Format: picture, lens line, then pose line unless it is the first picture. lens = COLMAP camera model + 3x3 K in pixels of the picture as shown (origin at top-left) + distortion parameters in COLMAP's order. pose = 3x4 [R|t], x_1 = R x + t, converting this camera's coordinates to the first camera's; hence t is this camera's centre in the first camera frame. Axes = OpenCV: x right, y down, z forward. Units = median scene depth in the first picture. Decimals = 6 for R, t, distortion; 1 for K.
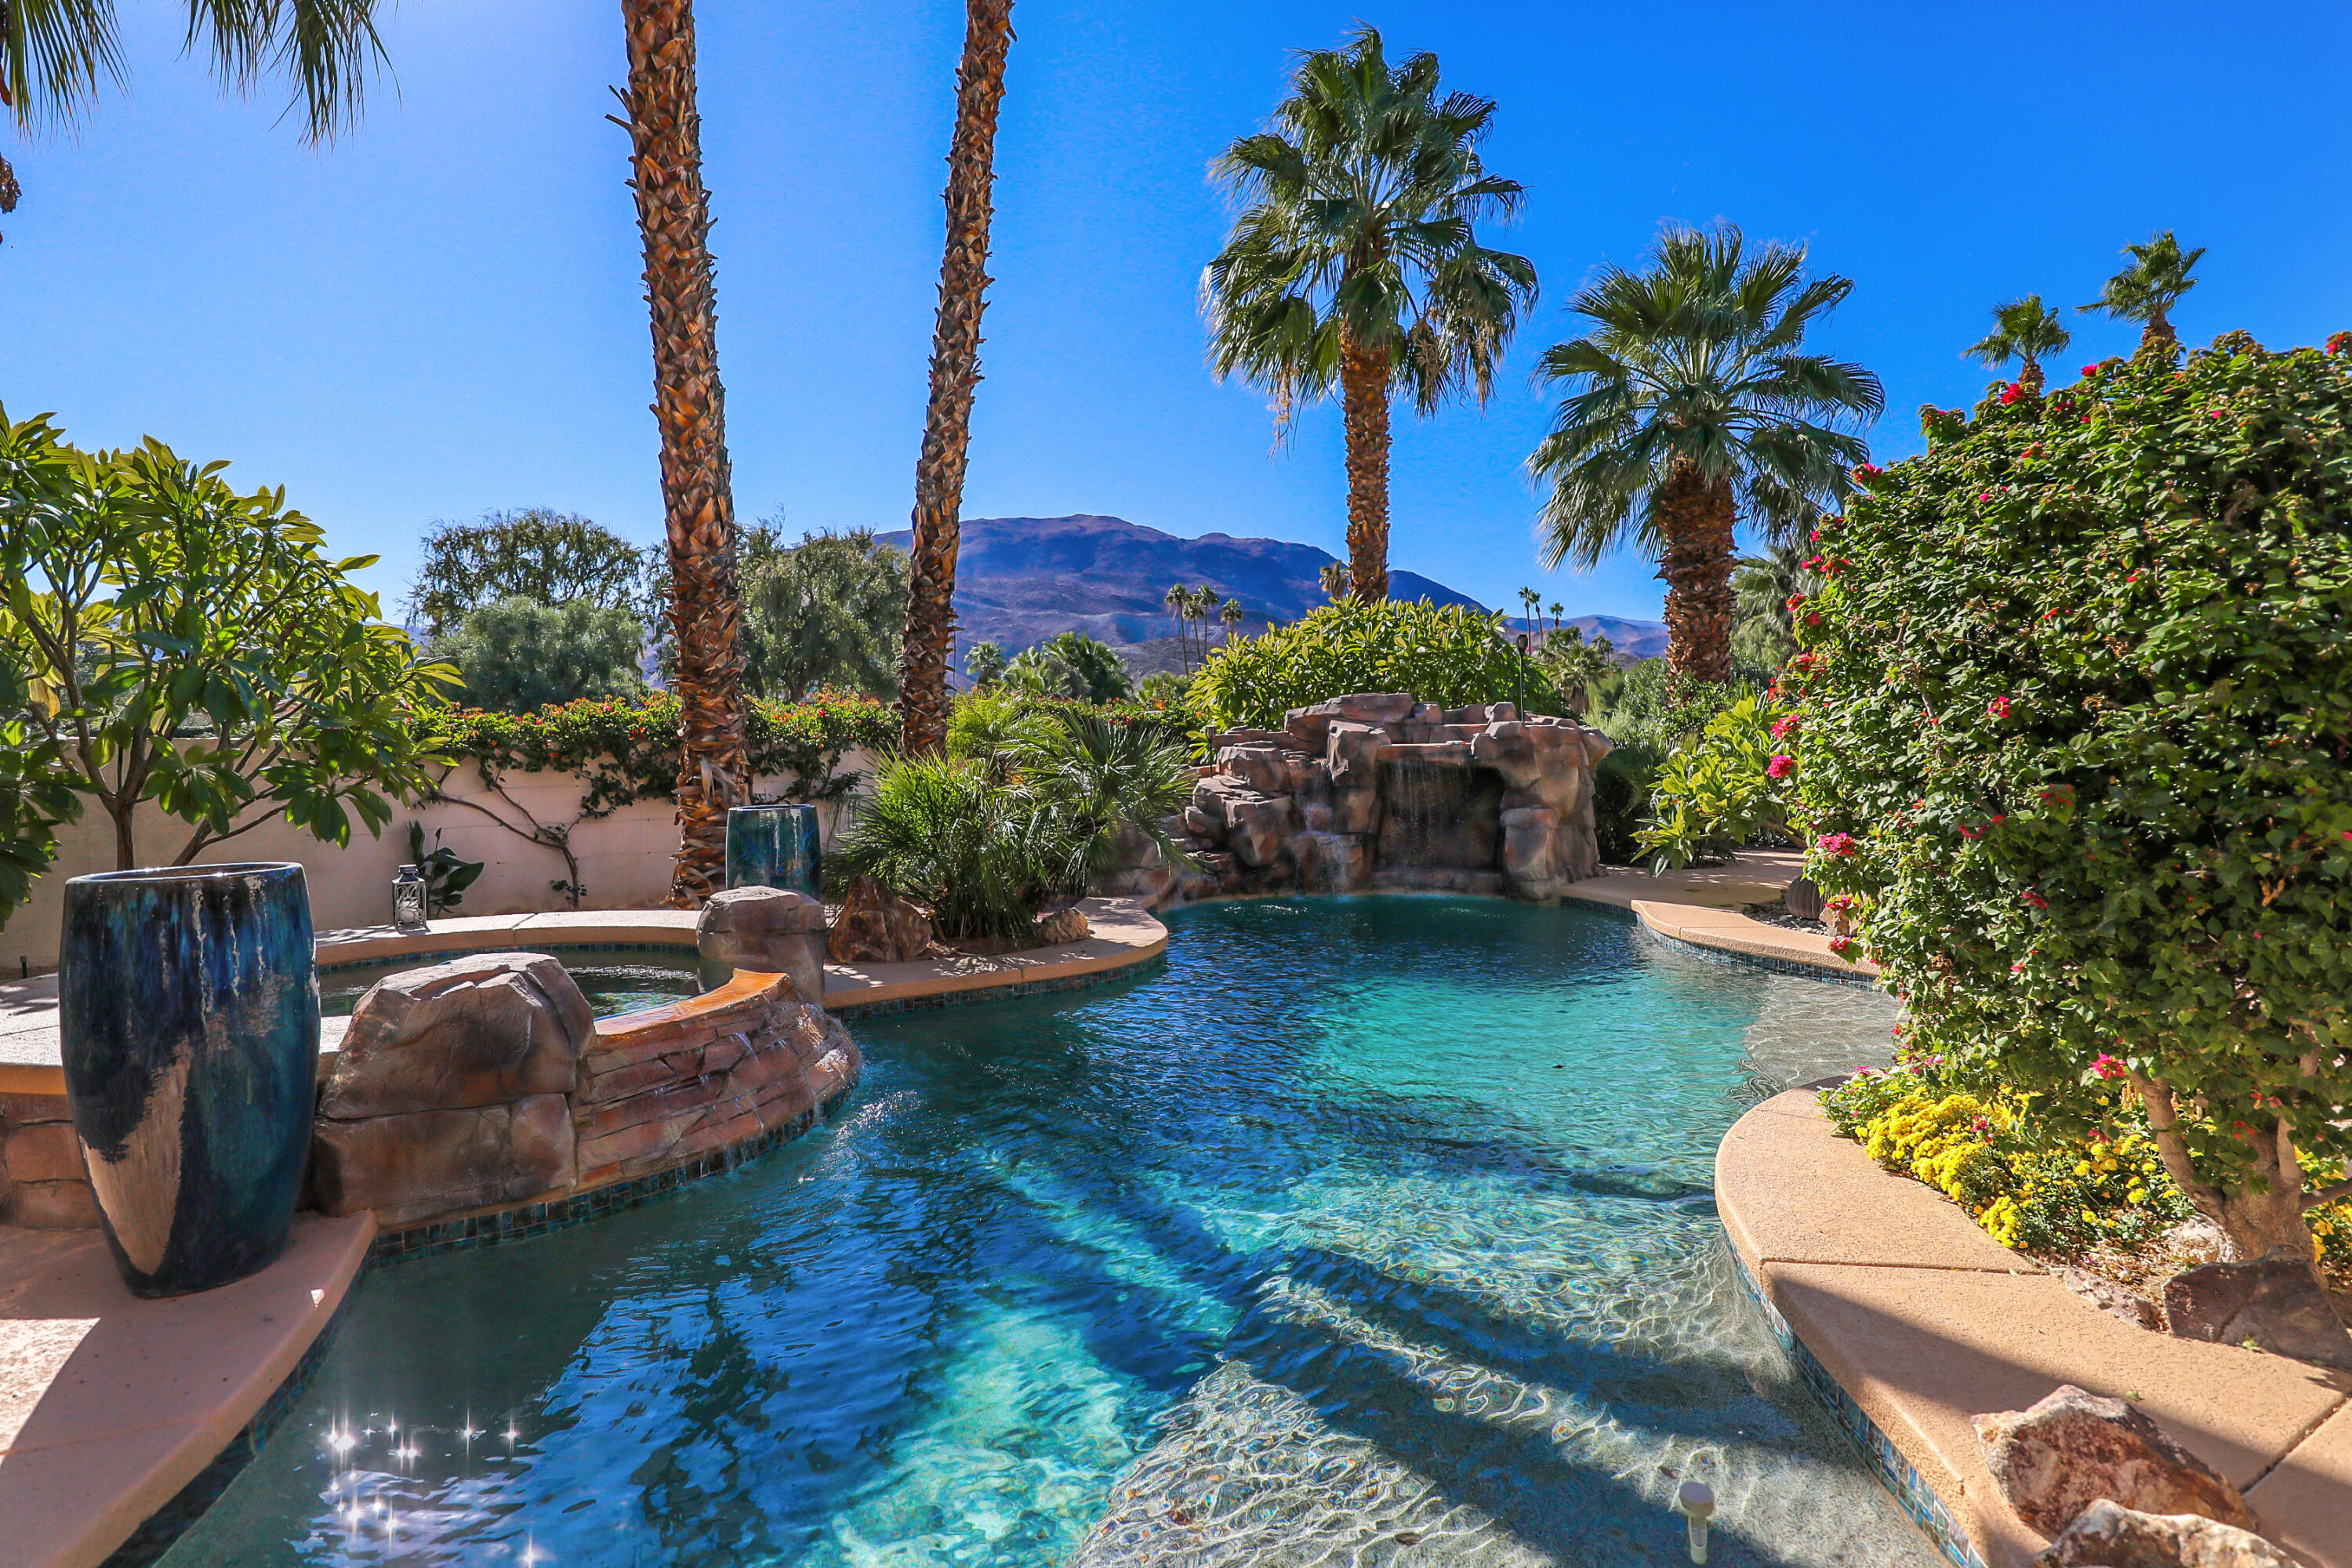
lens RADIAL K [[1137.4, 0, 1157.2], [0, 1137.4, 778.7], [0, 0, 1]] dist [0.012035, -0.001208]
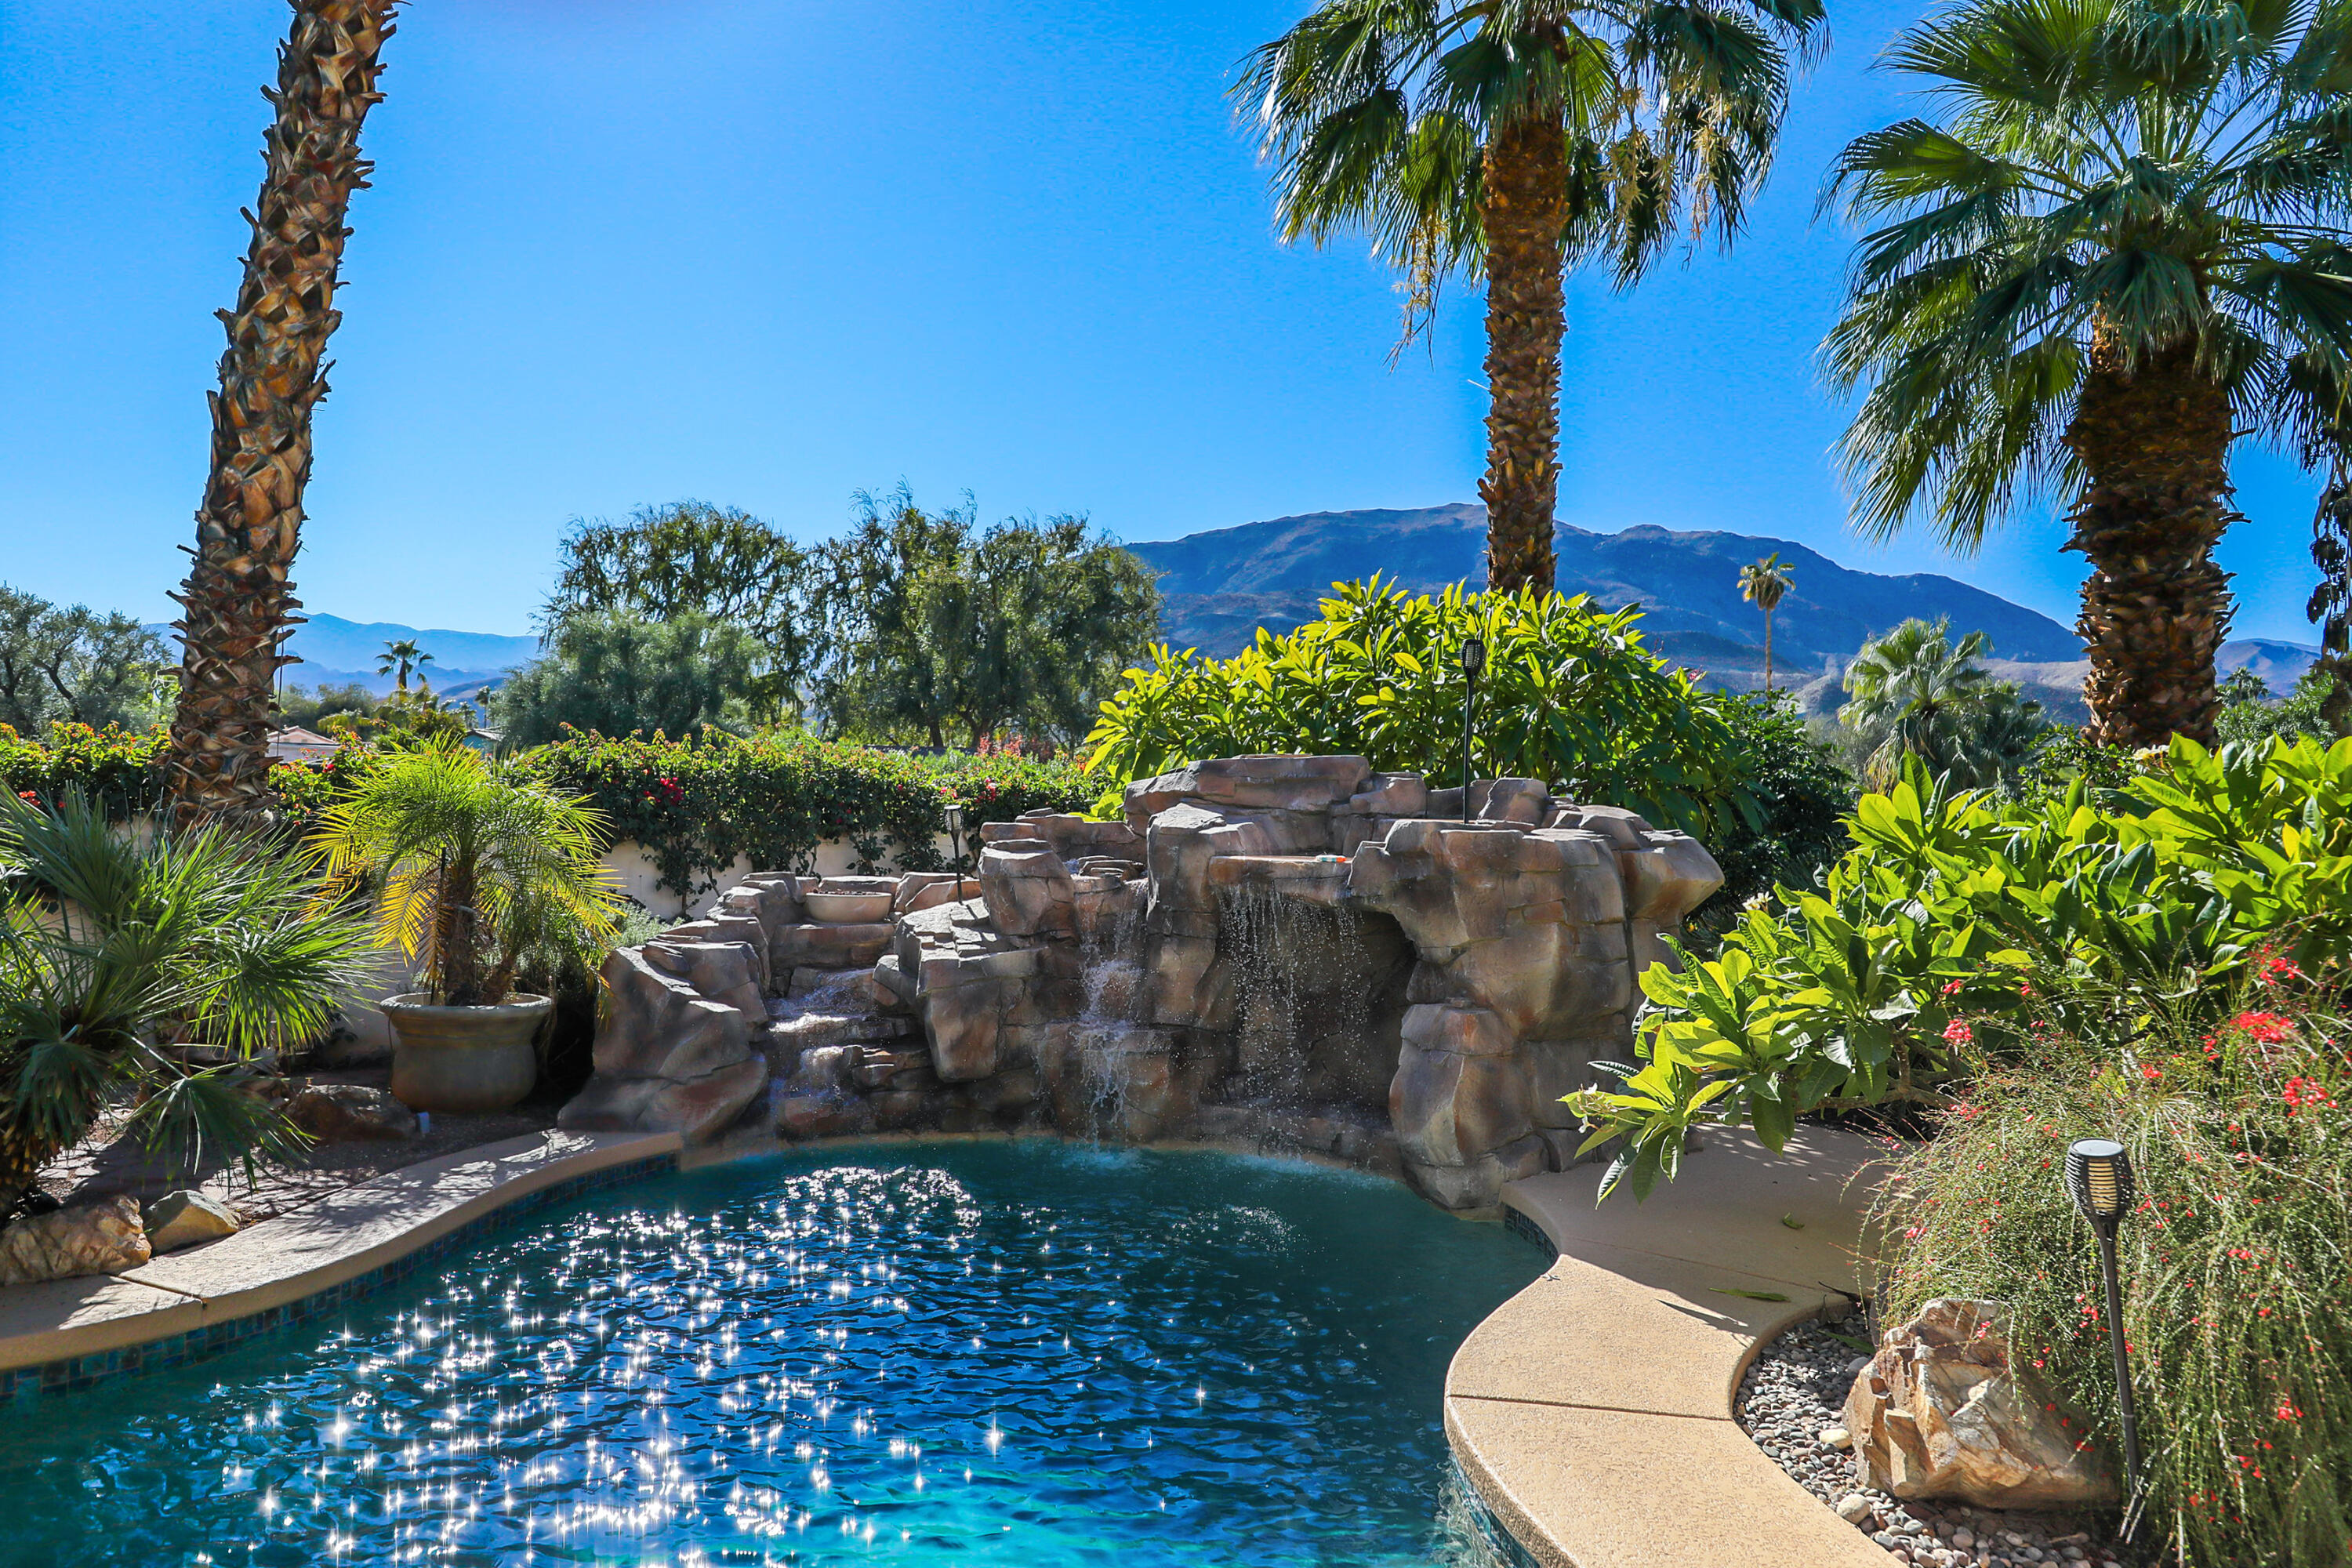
lens RADIAL K [[1503.9, 0, 1162.9], [0, 1503.9, 802.5], [0, 0, 1]] dist [0.014367, 0.004512]
pose [[0.967268, 0.029447, -0.252041, 0.211037], [-0.037957, 0.998859, -0.028969, -0.020552], [0.250901, 0.037588, 0.967283, 0.211129]]
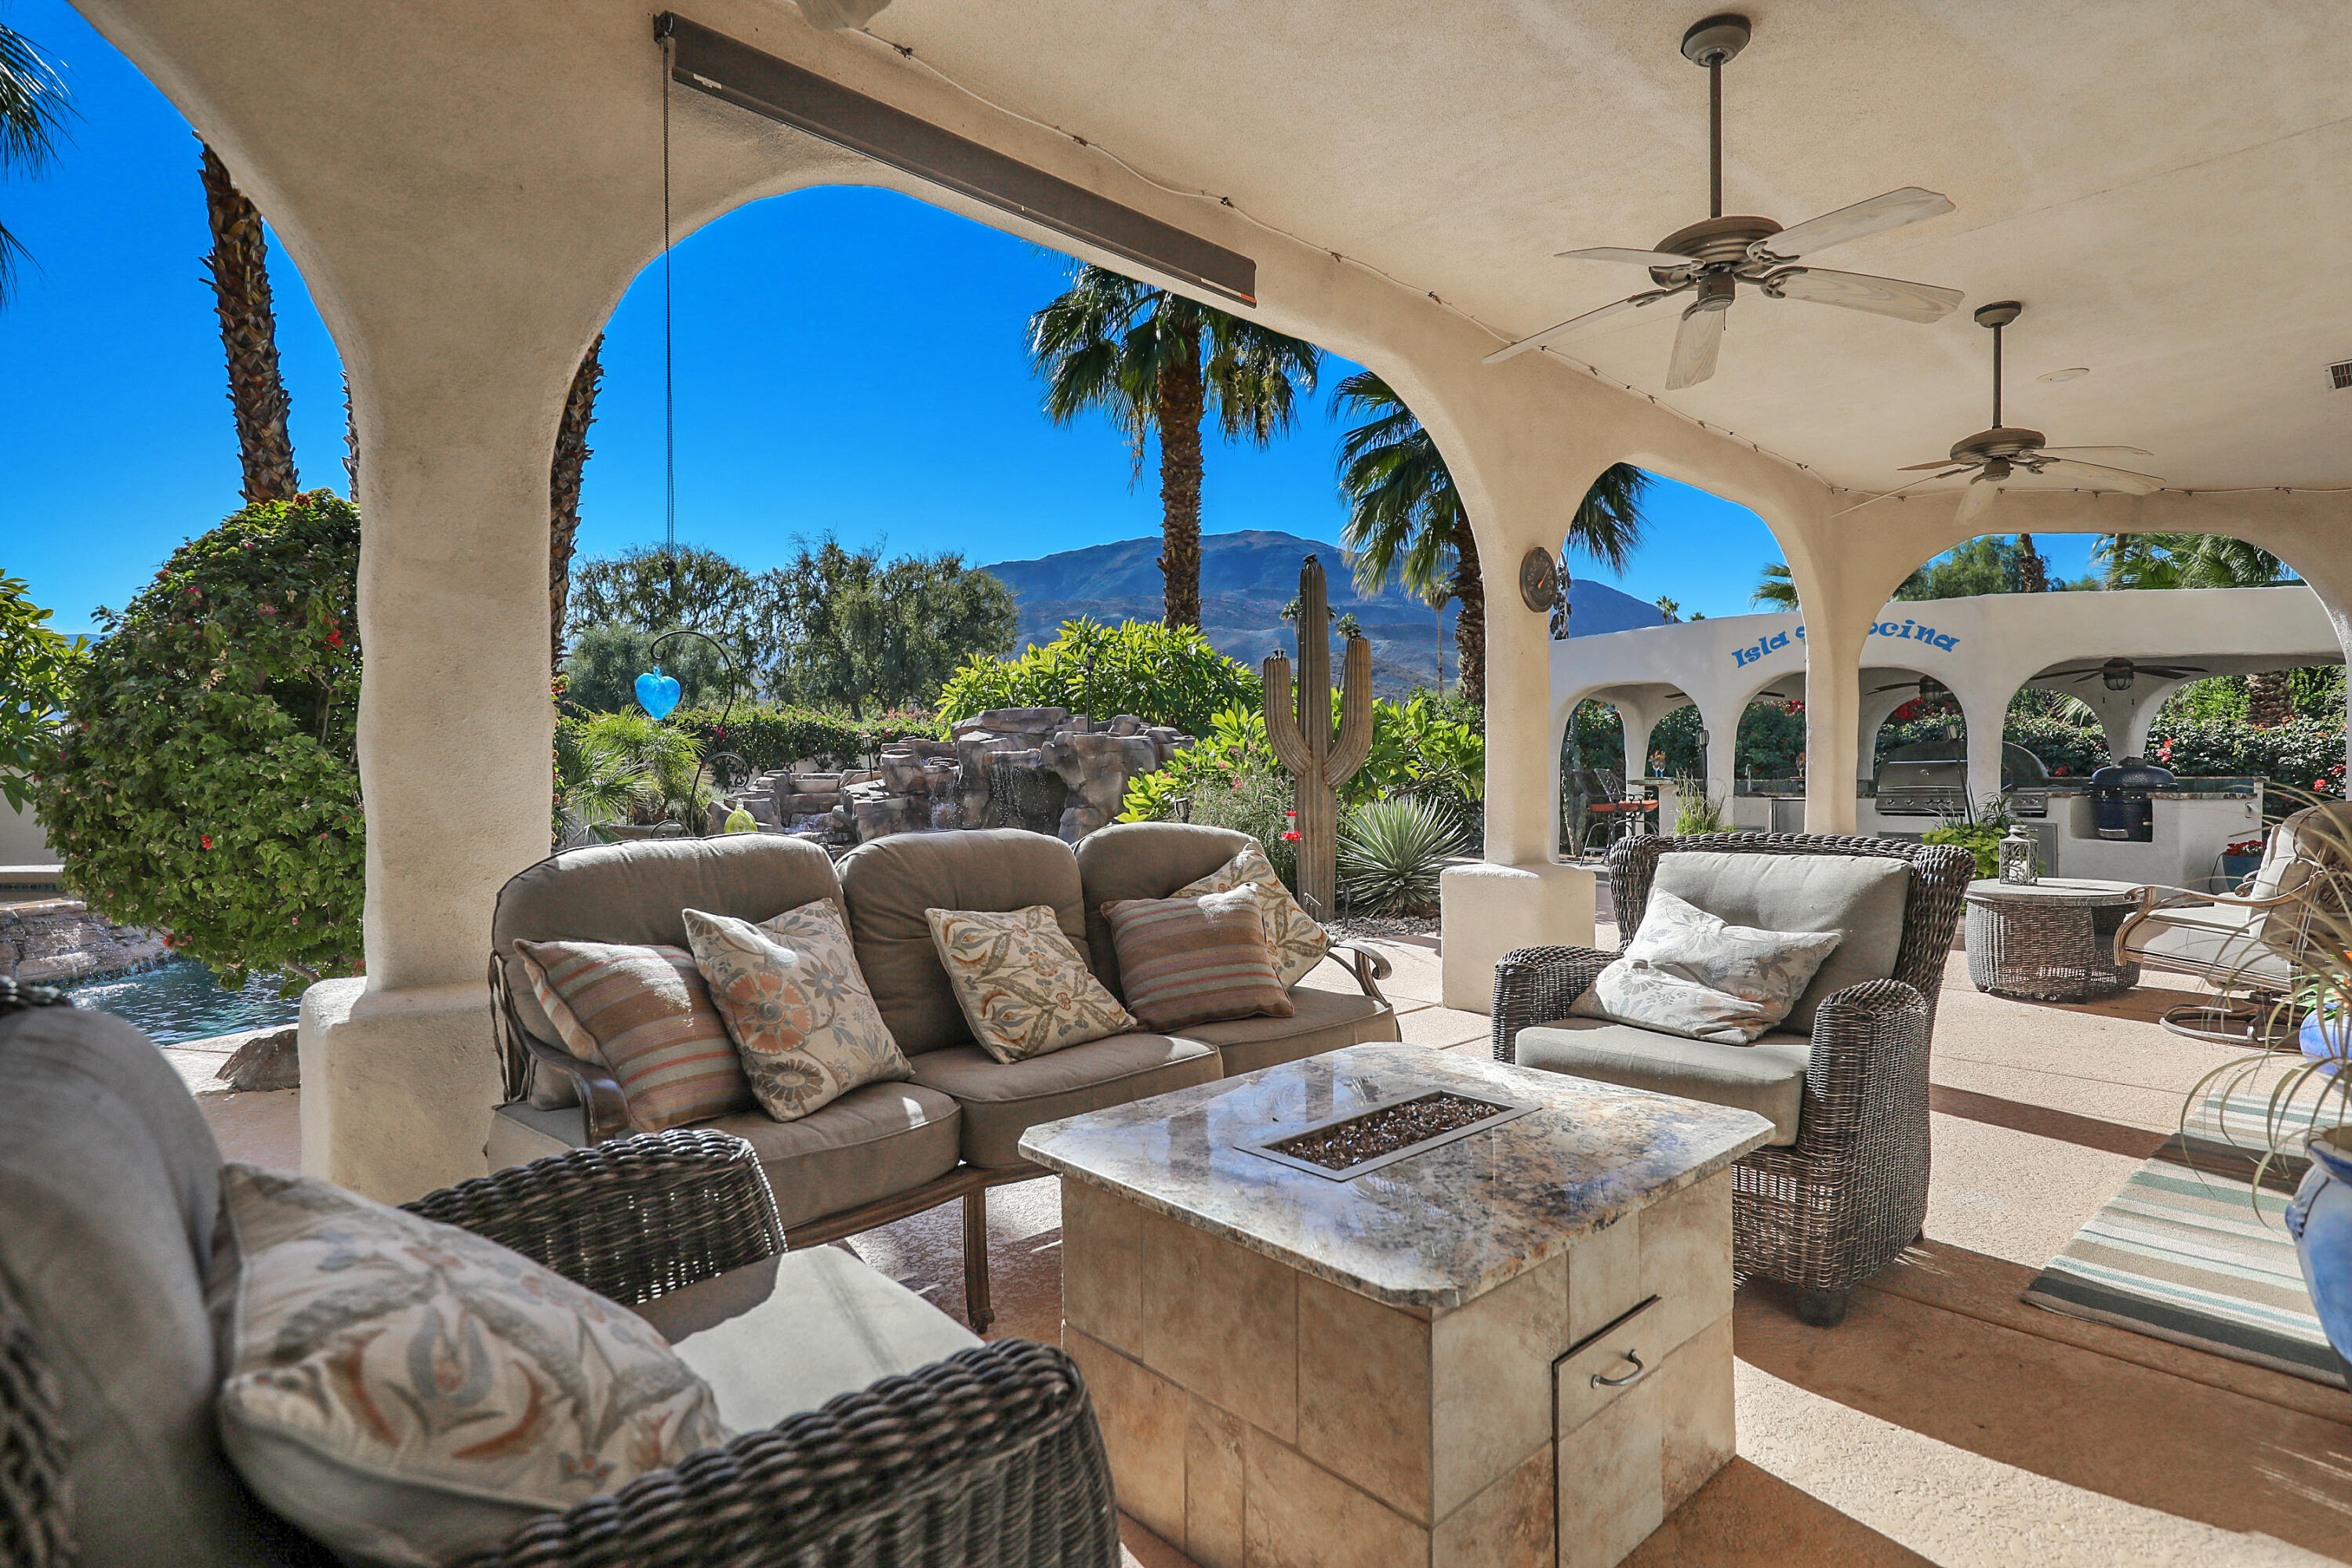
lens RADIAL K [[1137.4, 0, 1161.0], [0, 1137.4, 775.1], [0, 0, 1]] dist [0.012035, -0.001208]
pose [[0.989565, 0.005176, -0.143997, 0.328703], [-0.007583, 0.999840, -0.016172, 0.006268], [0.143891, 0.017095, 0.989446, -0.063511]]
